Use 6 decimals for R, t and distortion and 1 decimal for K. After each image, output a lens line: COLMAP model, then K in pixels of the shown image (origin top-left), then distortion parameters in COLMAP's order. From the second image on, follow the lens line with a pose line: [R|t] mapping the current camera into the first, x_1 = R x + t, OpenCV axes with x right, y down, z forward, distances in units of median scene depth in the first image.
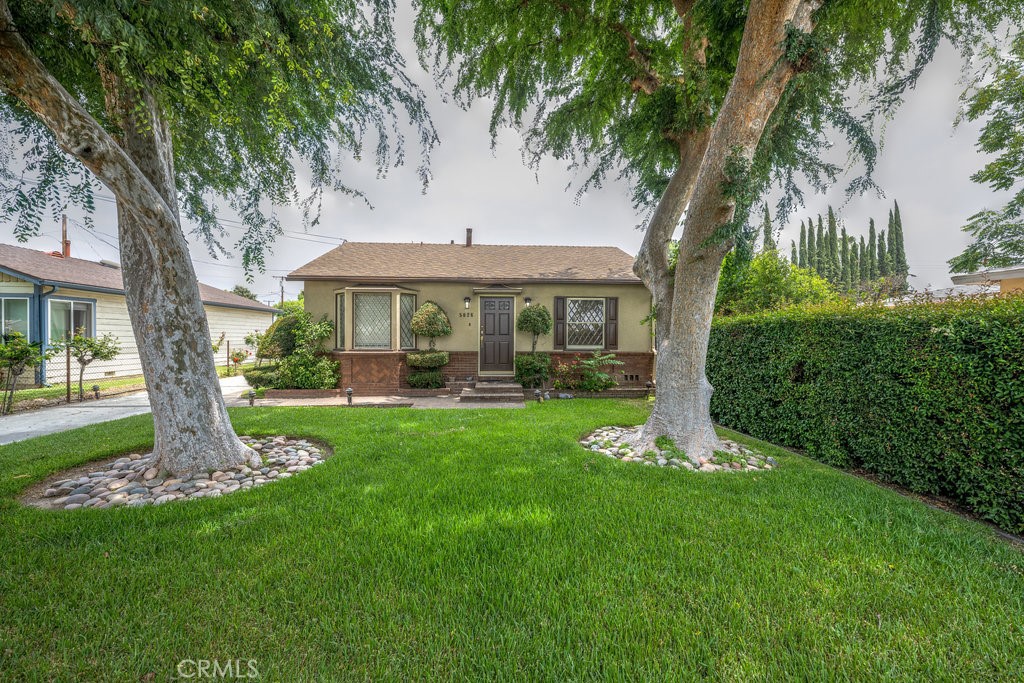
lens RADIAL K [[407.3, 0, 511.2], [0, 407.3, 339.5], [0, 0, 1]] dist [0.002558, 0.000535]
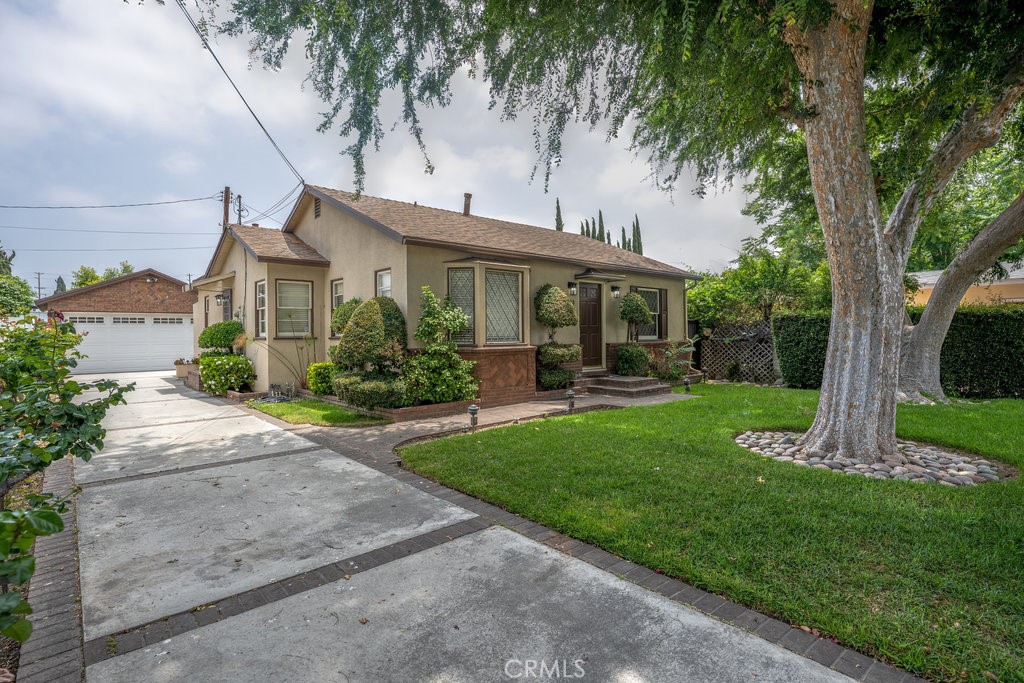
lens RADIAL K [[510.5, 0, 512.9], [0, 510.5, 333.6], [0, 0, 1]] dist [-0.004474, -0.000040]
pose [[0.789033, -0.011093, 0.614250, -0.875175], [0.015621, 0.999876, -0.002008, 0.005957], [-0.614152, 0.011179, 0.789109, 0.215536]]
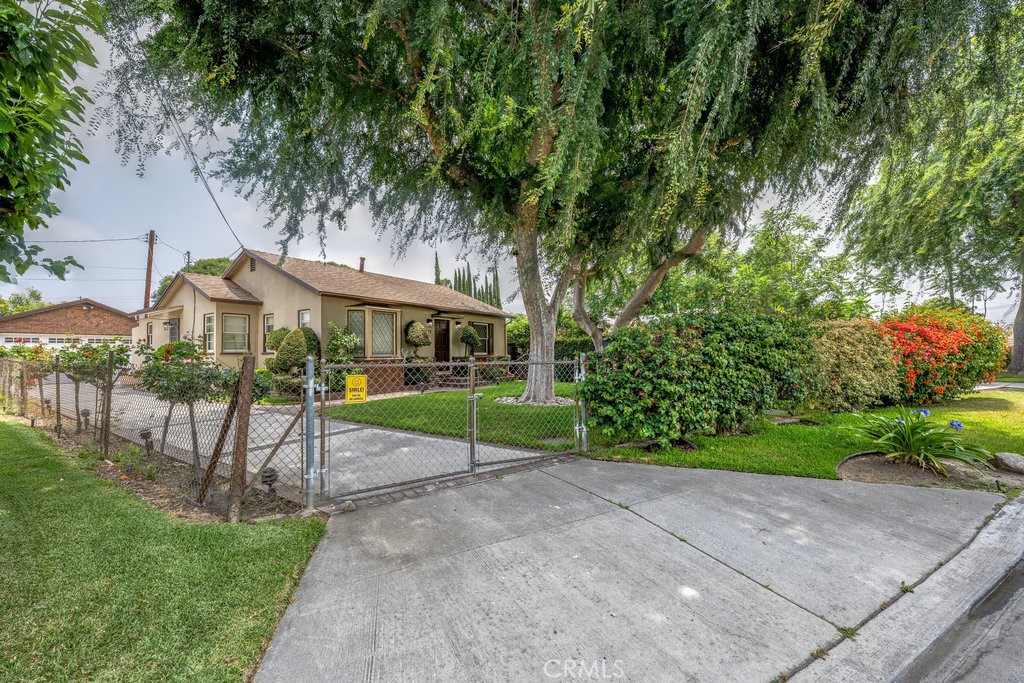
lens RADIAL K [[407.3, 0, 508.8], [0, 407.3, 350.0], [0, 0, 1]] dist [0.002558, 0.000535]
pose [[0.614048, -0.003223, 0.789262, -1.048493], [0.016536, 0.999825, -0.008783, 0.019936], [-0.789096, 0.018444, 0.613993, -0.081840]]
